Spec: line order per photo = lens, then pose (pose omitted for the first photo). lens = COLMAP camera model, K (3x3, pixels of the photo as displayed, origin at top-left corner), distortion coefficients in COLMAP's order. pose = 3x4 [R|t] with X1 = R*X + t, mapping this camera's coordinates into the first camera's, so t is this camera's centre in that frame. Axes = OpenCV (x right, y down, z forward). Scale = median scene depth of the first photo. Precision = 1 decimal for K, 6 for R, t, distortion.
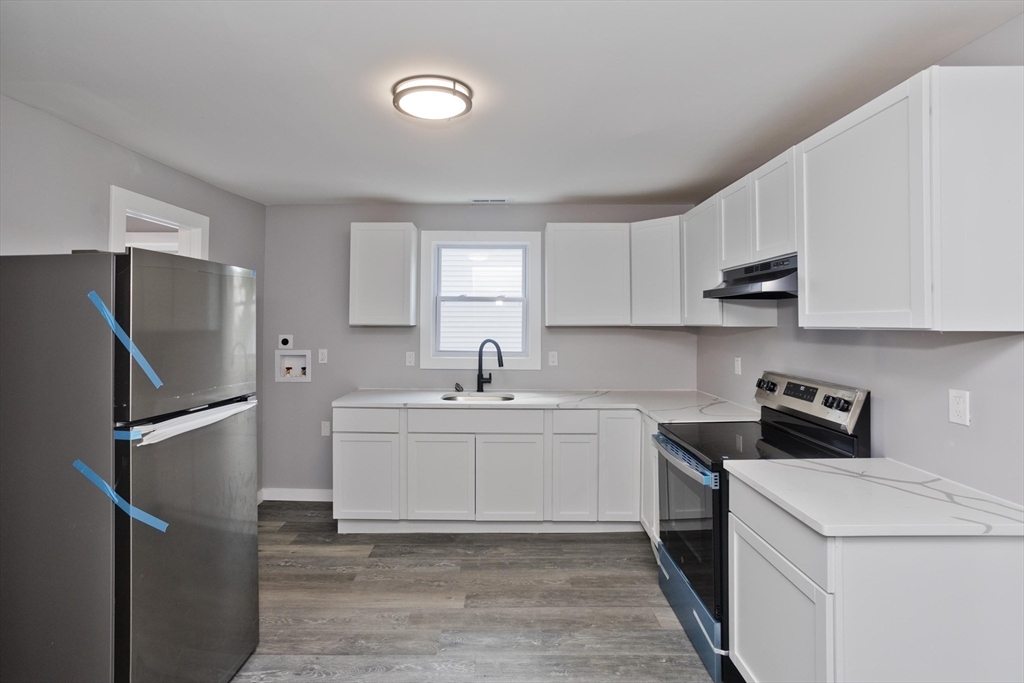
lens RADIAL K [[503.7, 0, 506.2], [0, 503.7, 325.3], [0, 0, 1]] dist [-0.027340, 0.016359]
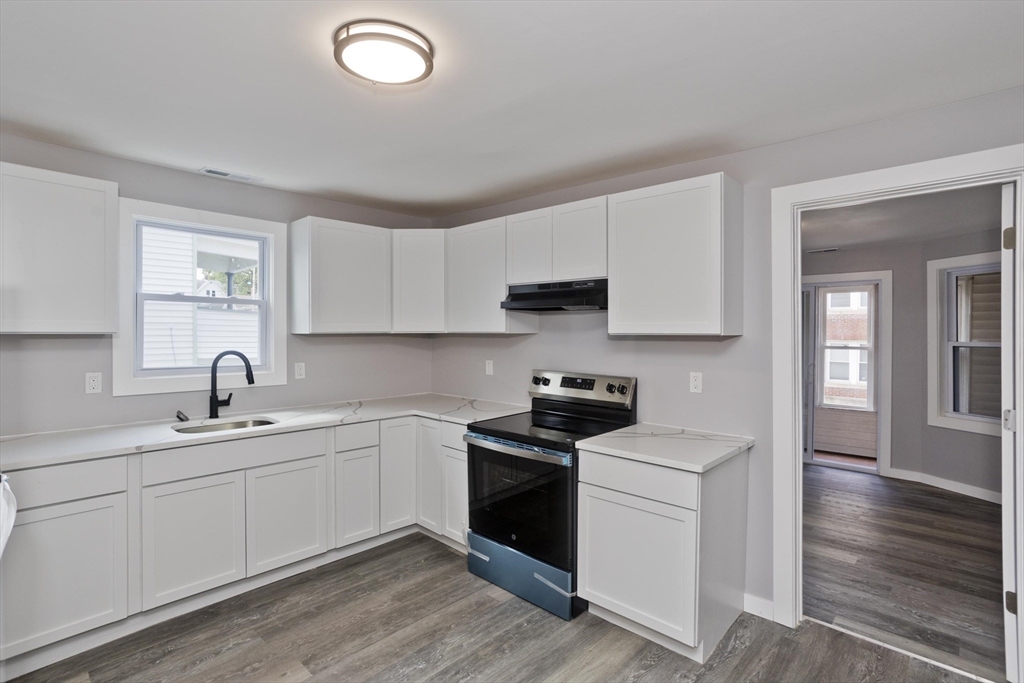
lens RADIAL K [[503.7, 0, 517.9], [0, 503.7, 339.9], [0, 0, 1]] dist [-0.027340, 0.016359]
pose [[0.685411, -0.015901, 0.727982, -0.371902], [0.000514, 0.999772, 0.021354, -0.007578], [-0.728156, -0.014262, 0.685263, 0.161532]]
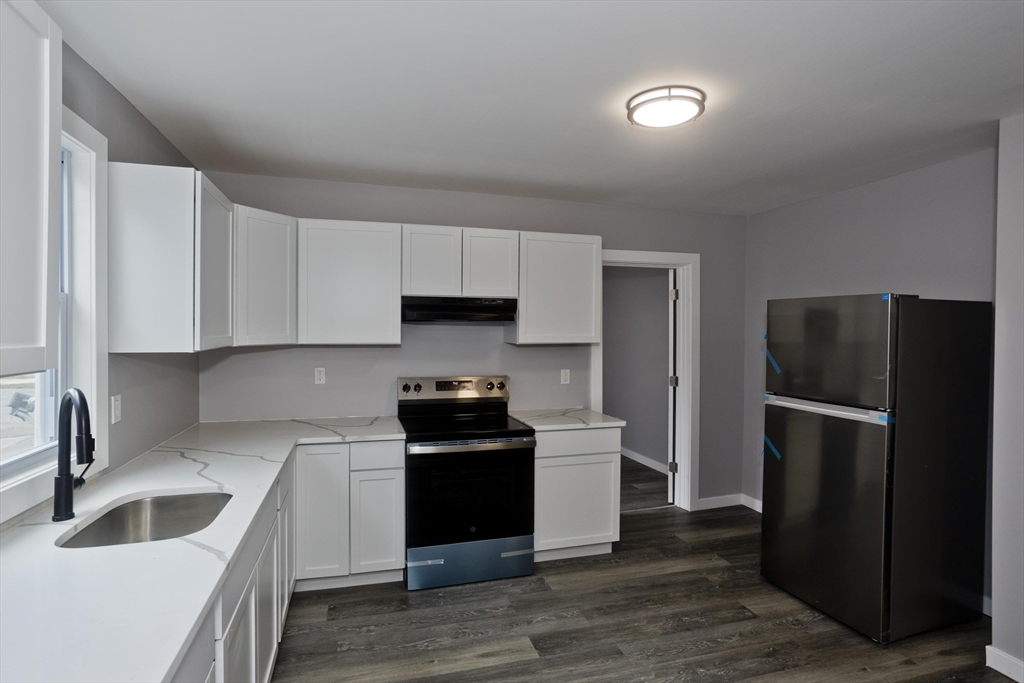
lens RADIAL K [[503.7, 0, 504.1], [0, 503.7, 334.4], [0, 0, 1]] dist [-0.027340, 0.016359]
pose [[-0.260644, -0.010456, 0.965378, -0.692947], [0.001432, 0.999936, 0.011216, -0.028387], [-0.965434, 0.004306, -0.260612, 0.963558]]
